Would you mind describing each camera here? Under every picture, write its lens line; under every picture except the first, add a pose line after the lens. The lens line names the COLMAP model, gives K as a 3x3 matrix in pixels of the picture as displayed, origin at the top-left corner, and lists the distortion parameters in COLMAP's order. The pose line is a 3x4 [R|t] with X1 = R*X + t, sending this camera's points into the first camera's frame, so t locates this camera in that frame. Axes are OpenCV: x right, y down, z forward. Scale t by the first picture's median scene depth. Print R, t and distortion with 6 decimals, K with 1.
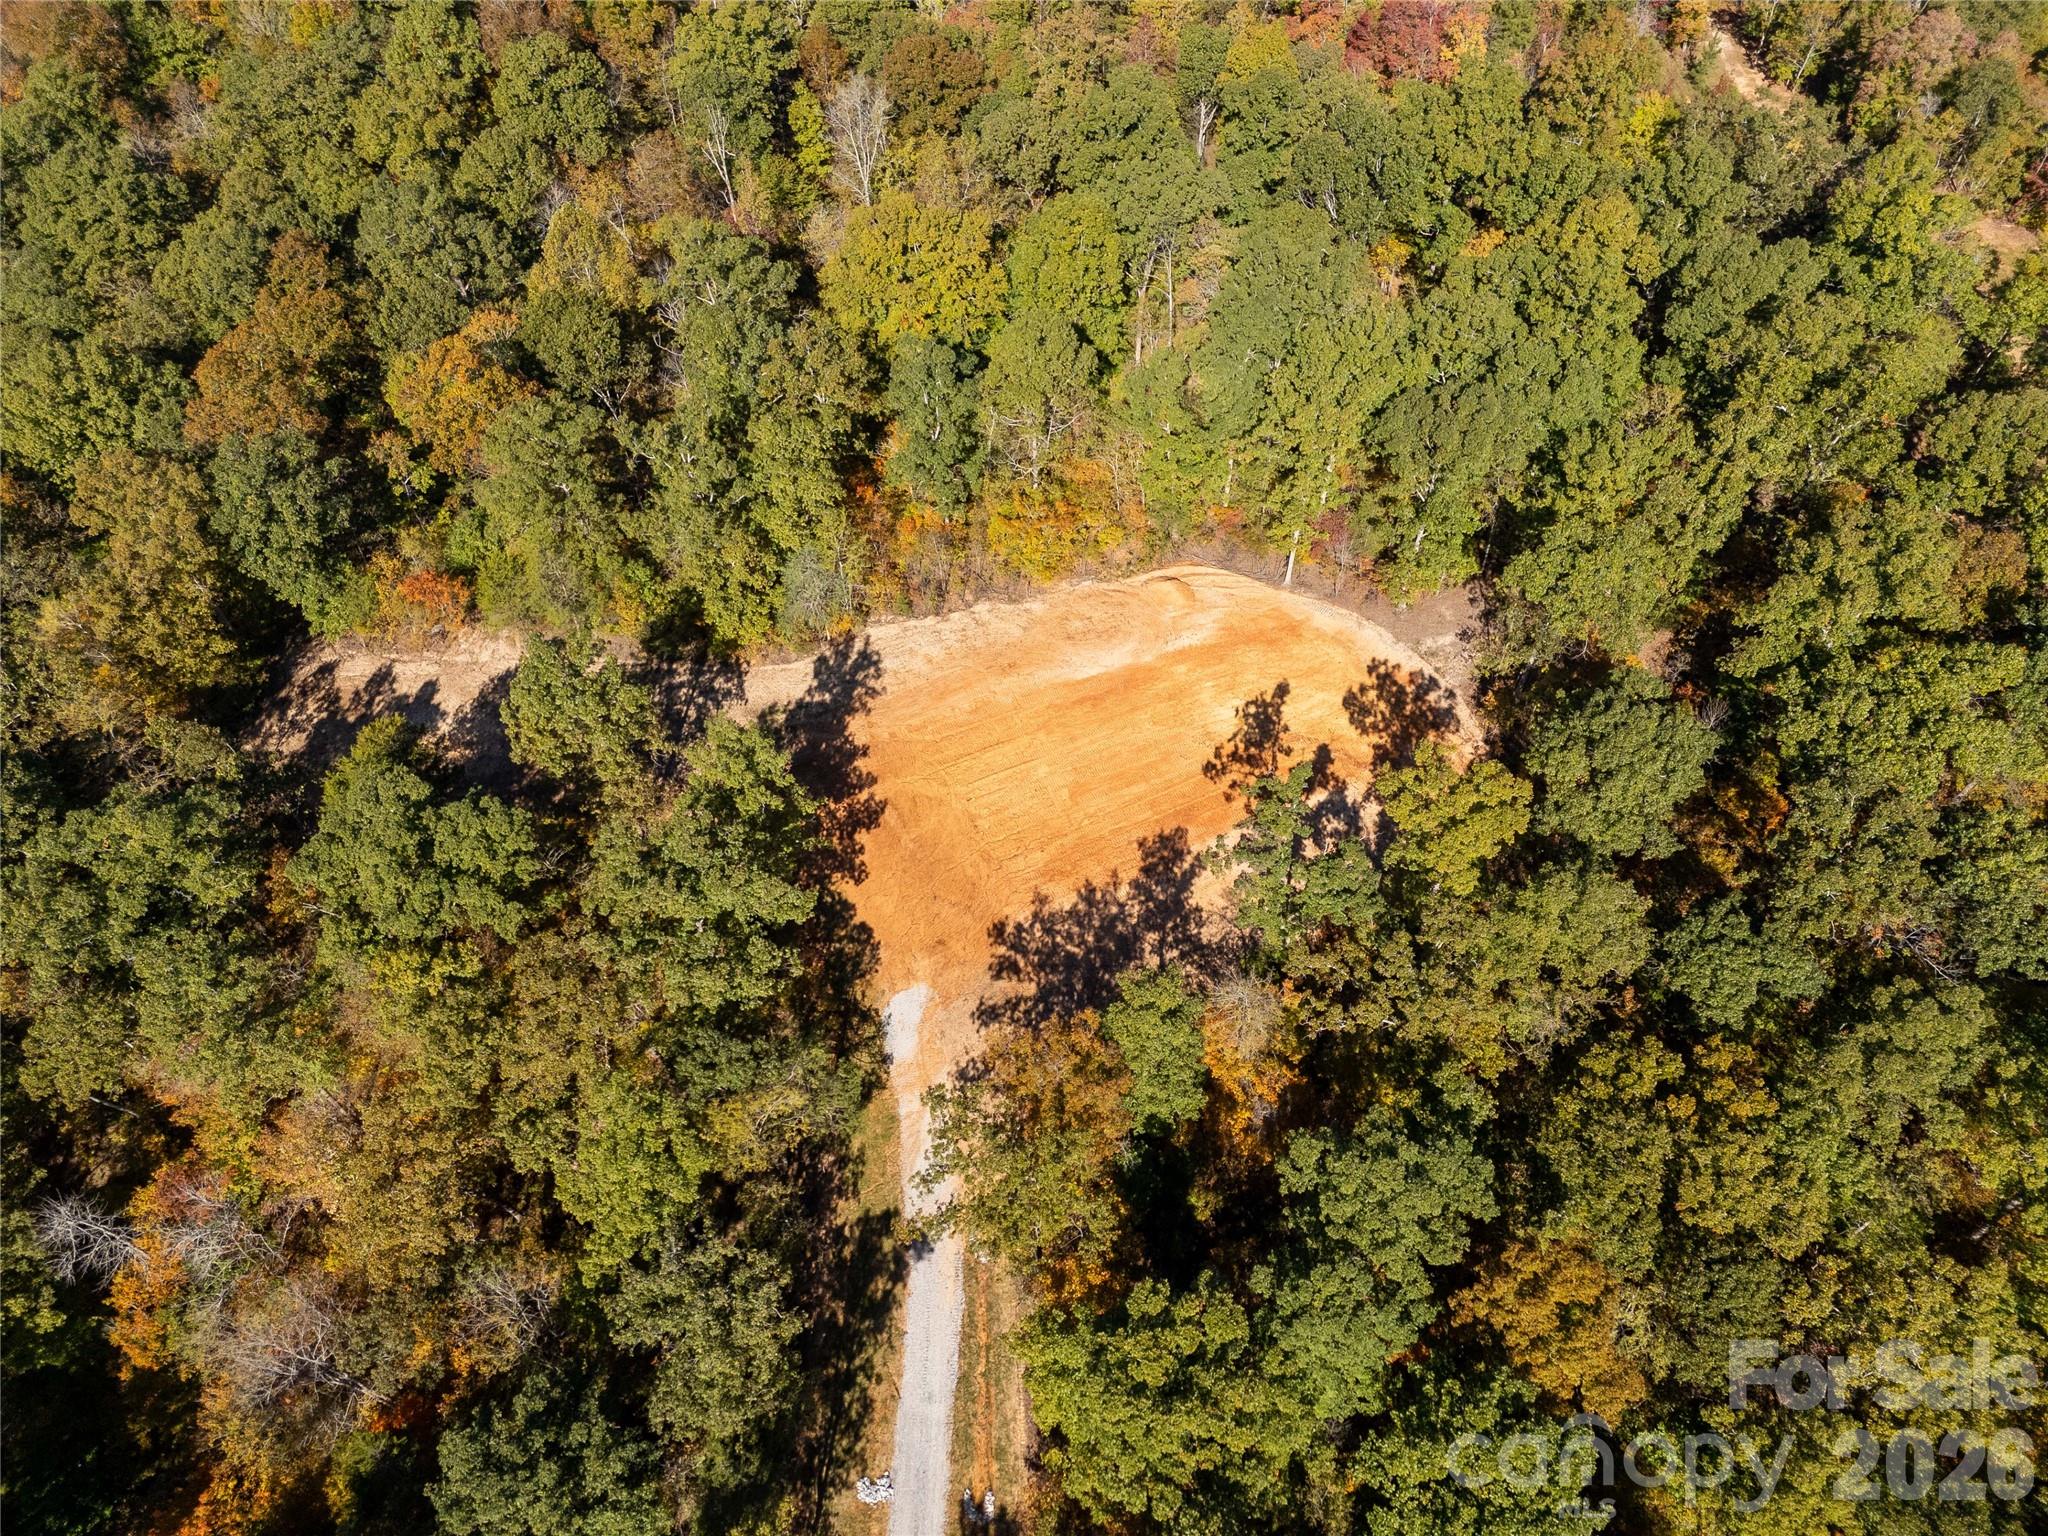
lens RADIAL K [[1506.1, 0, 1022.1], [0, 1506.1, 769.5], [0, 0, 1]] dist [0.094191, -0.113397]
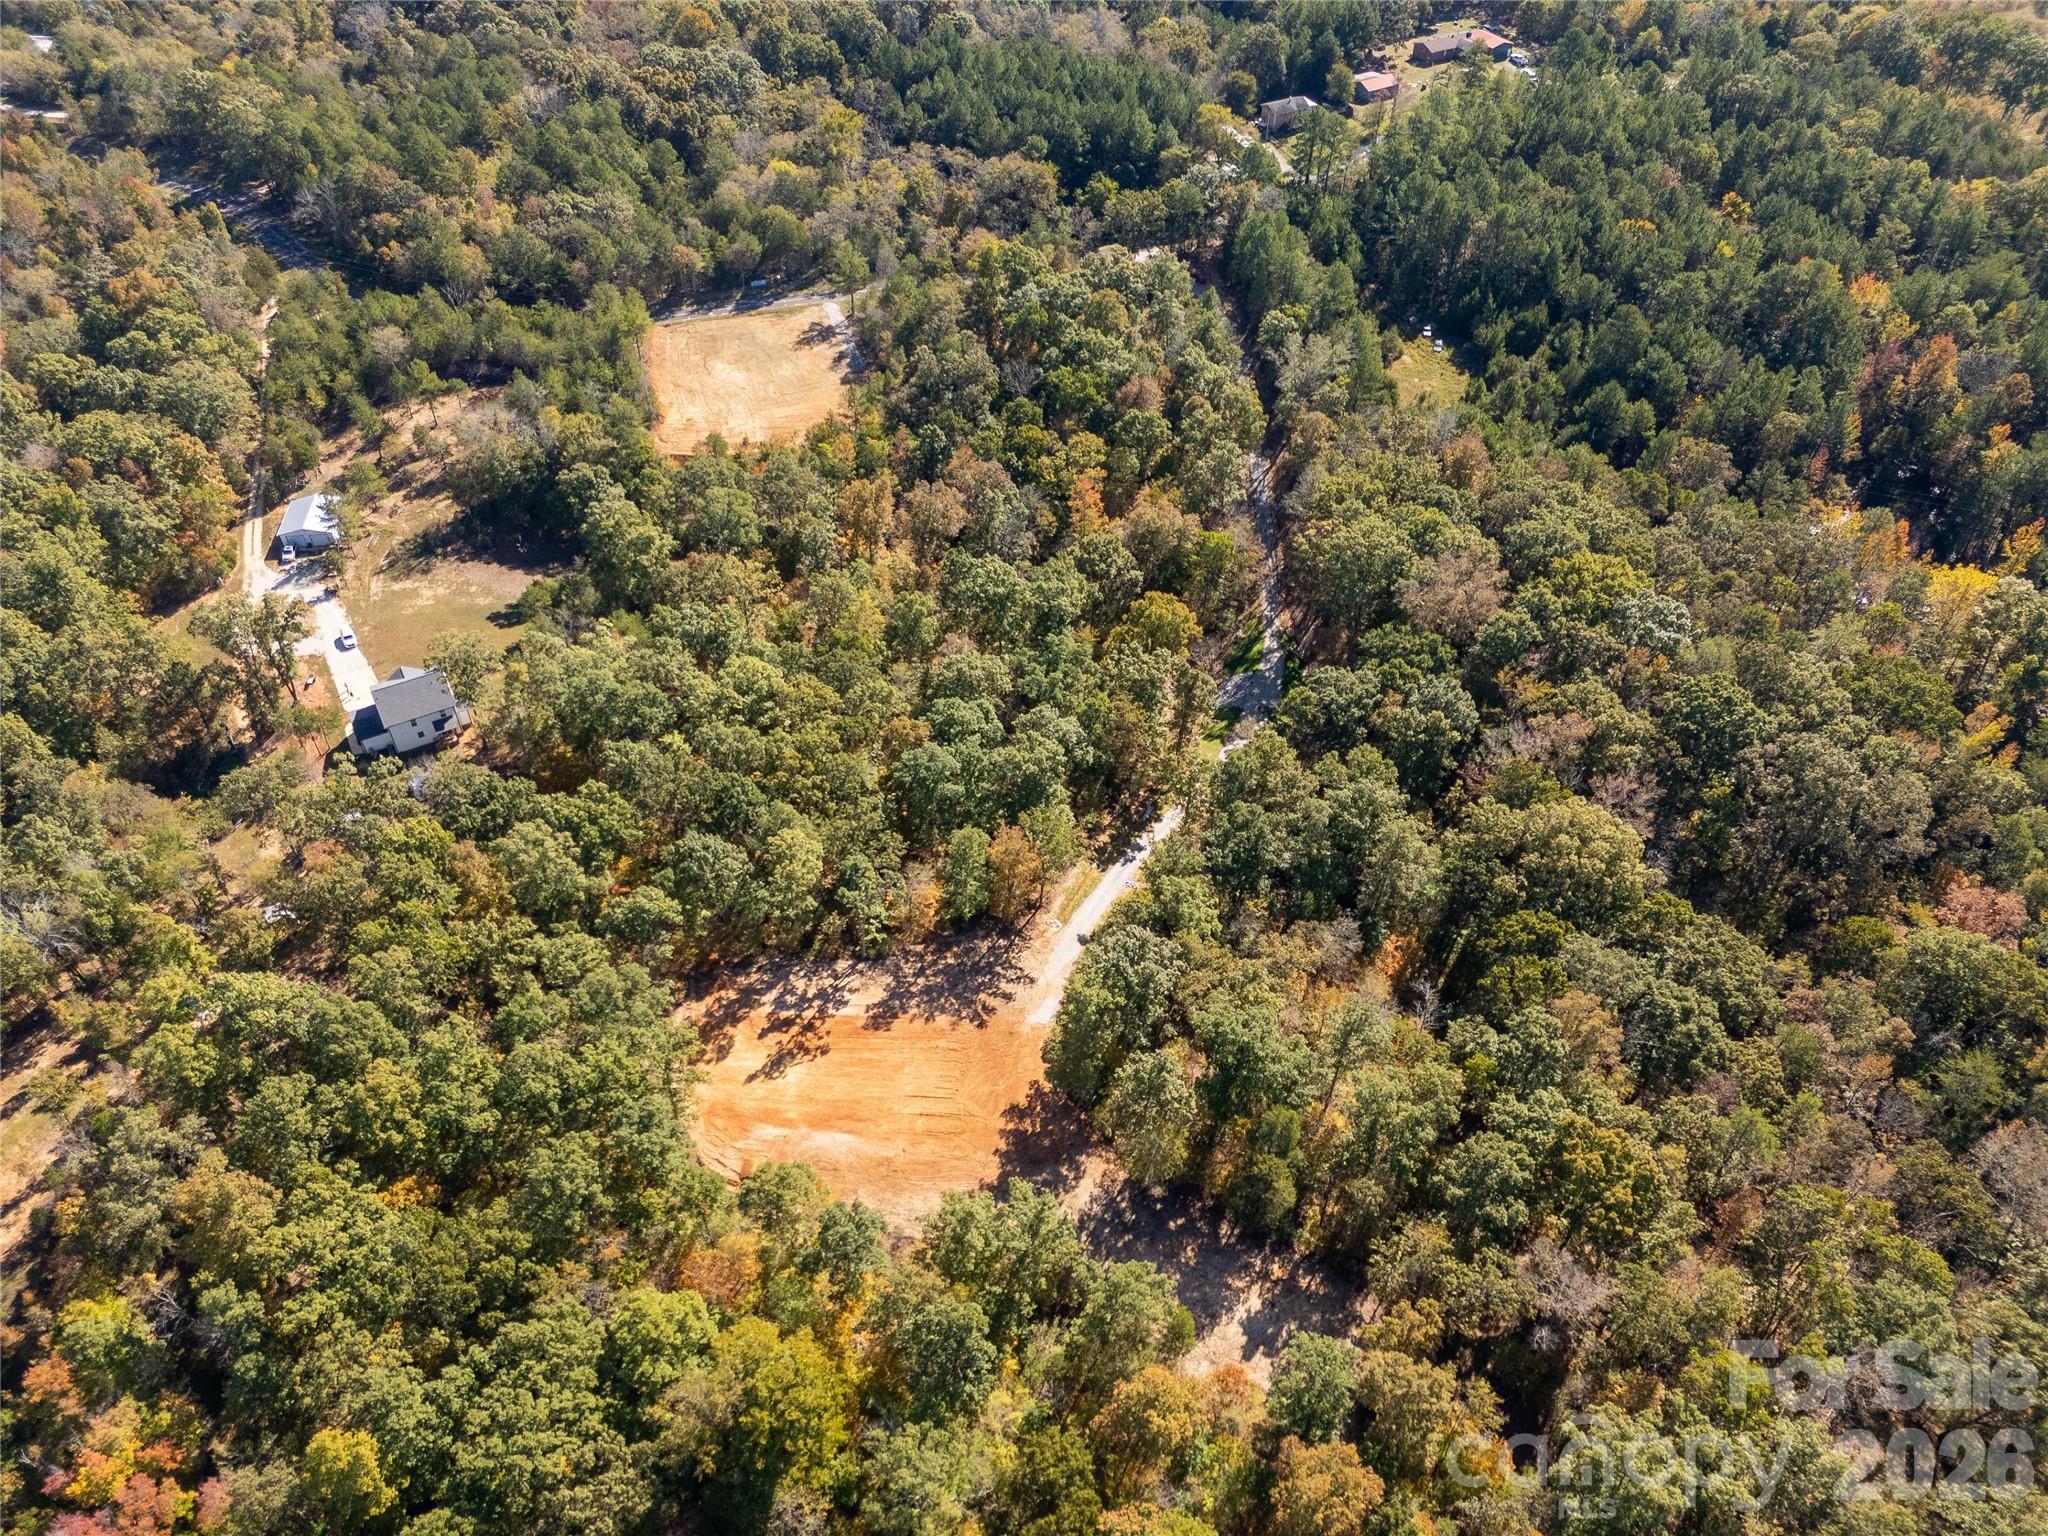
lens RADIAL K [[1506.1, 0, 1022.1], [0, 1506.1, 769.5], [0, 0, 1]] dist [0.094191, -0.113397]
pose [[-0.893553, -0.297816, 0.335958, -0.554638], [0.368788, -0.060132, 0.927567, -1.482903], [-0.256043, 0.952727, 0.163562, 0.352955]]
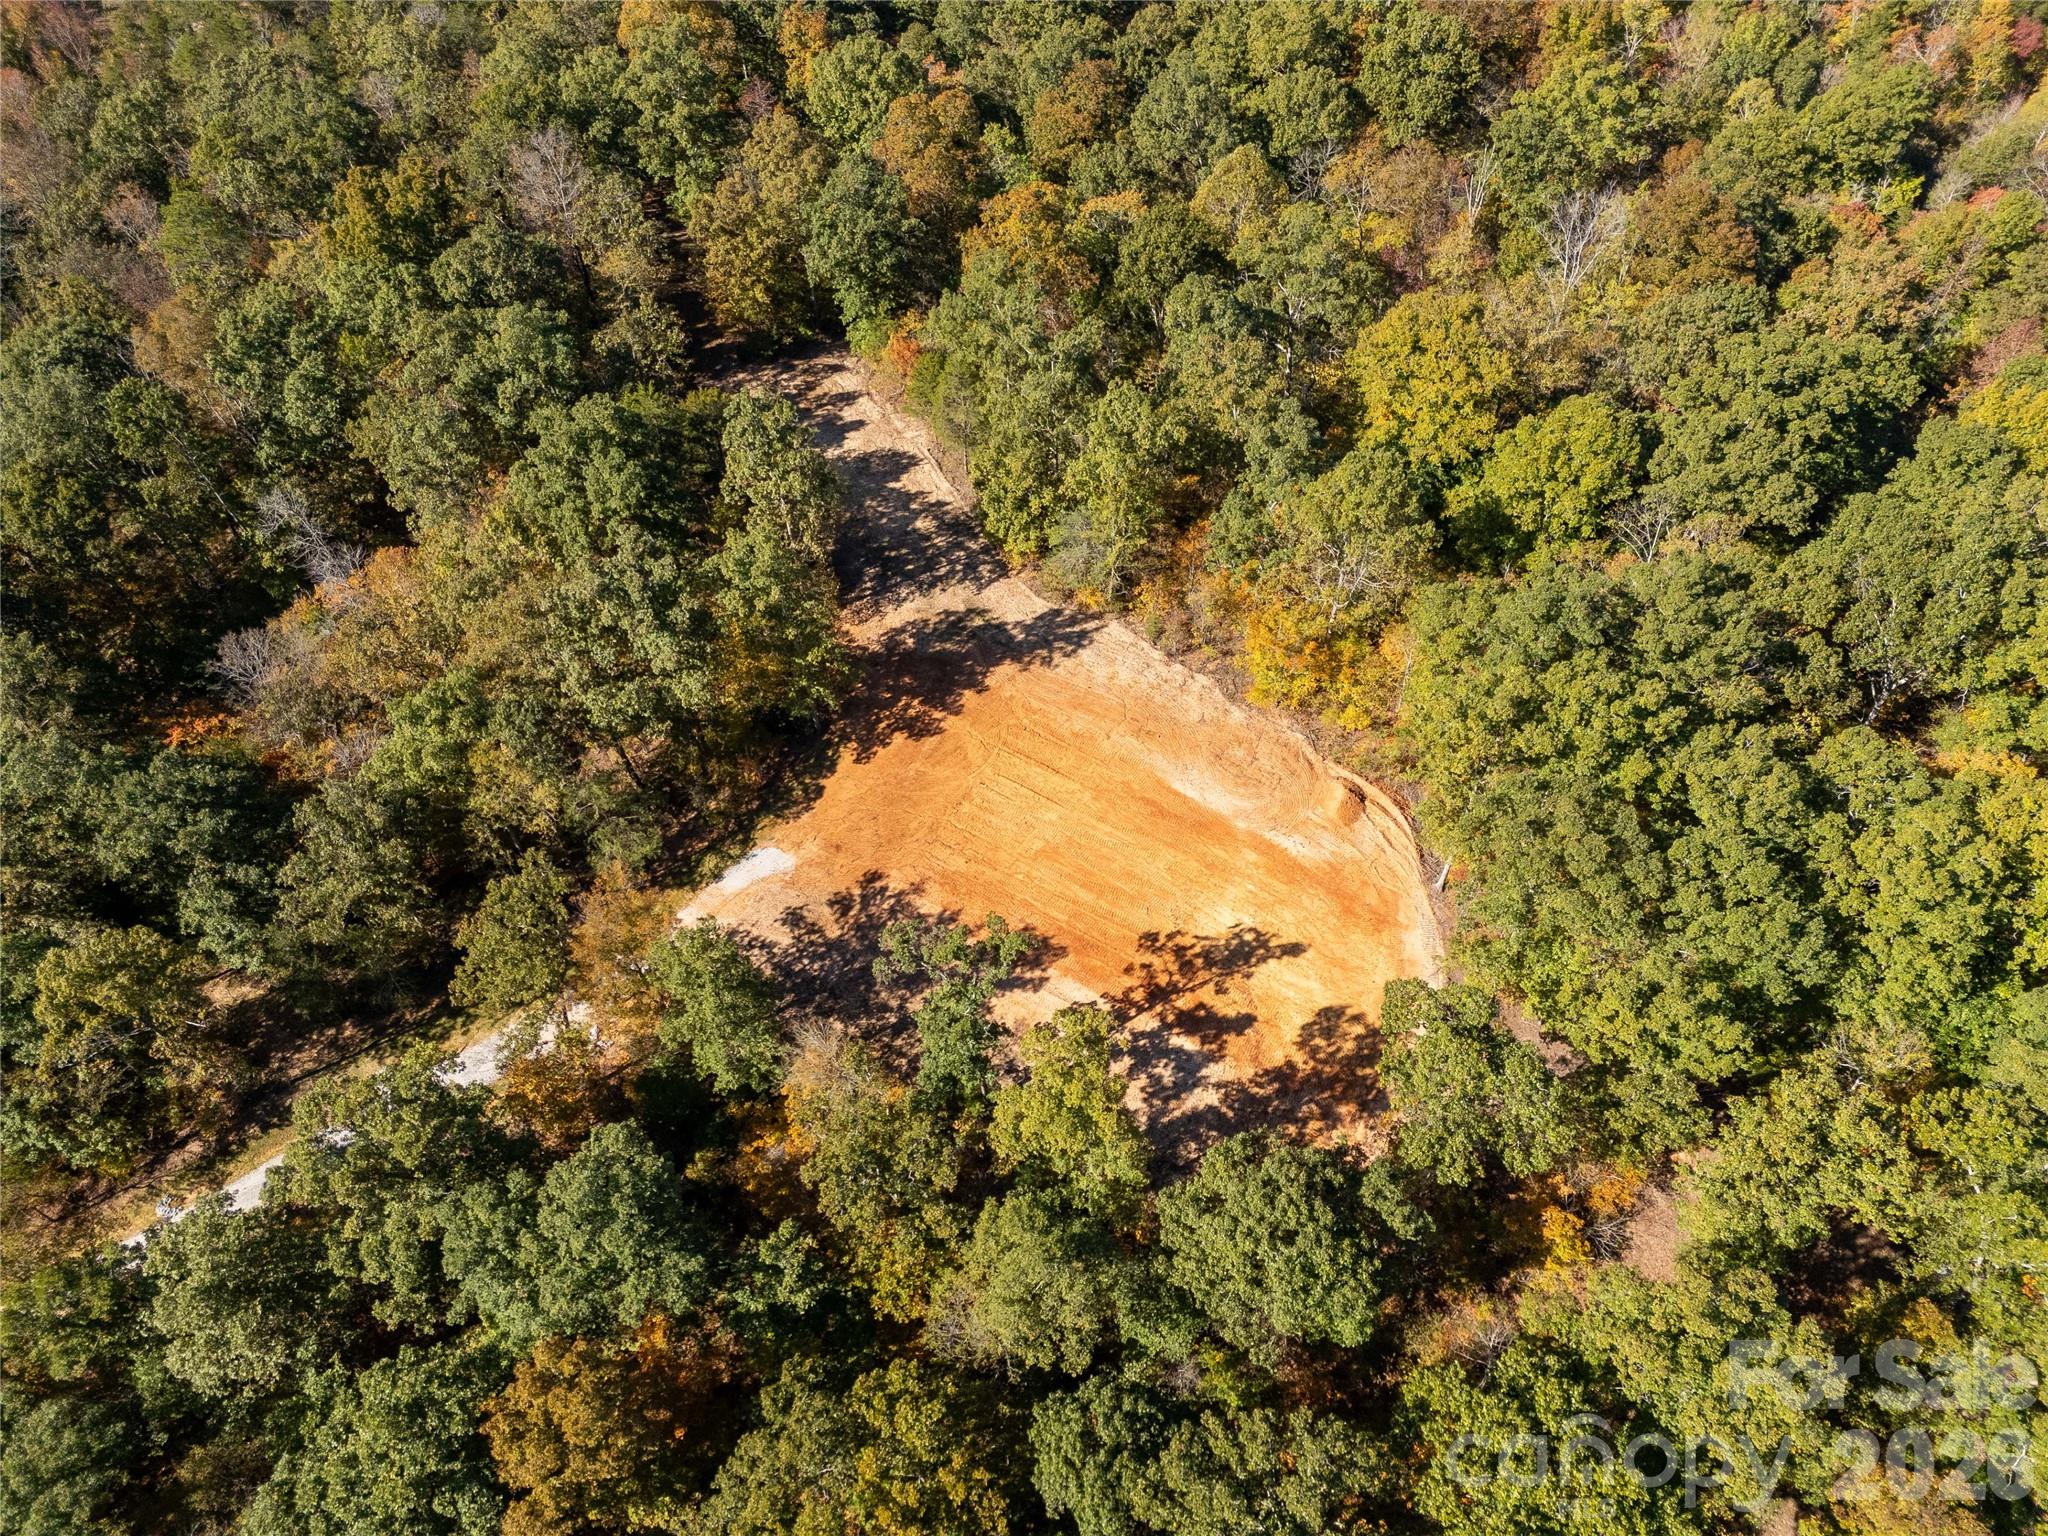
lens RADIAL K [[1499.1, 0, 1020.4], [0, 1499.1, 770.9], [0, 0, 1]] dist [0.090682, -0.083660]
pose [[0.546289, 0.669173, -0.503761, 0.470292], [-0.659753, 0.714314, 0.233411, -0.232837], [0.516036, 0.204848, 0.831711, 0.174757]]
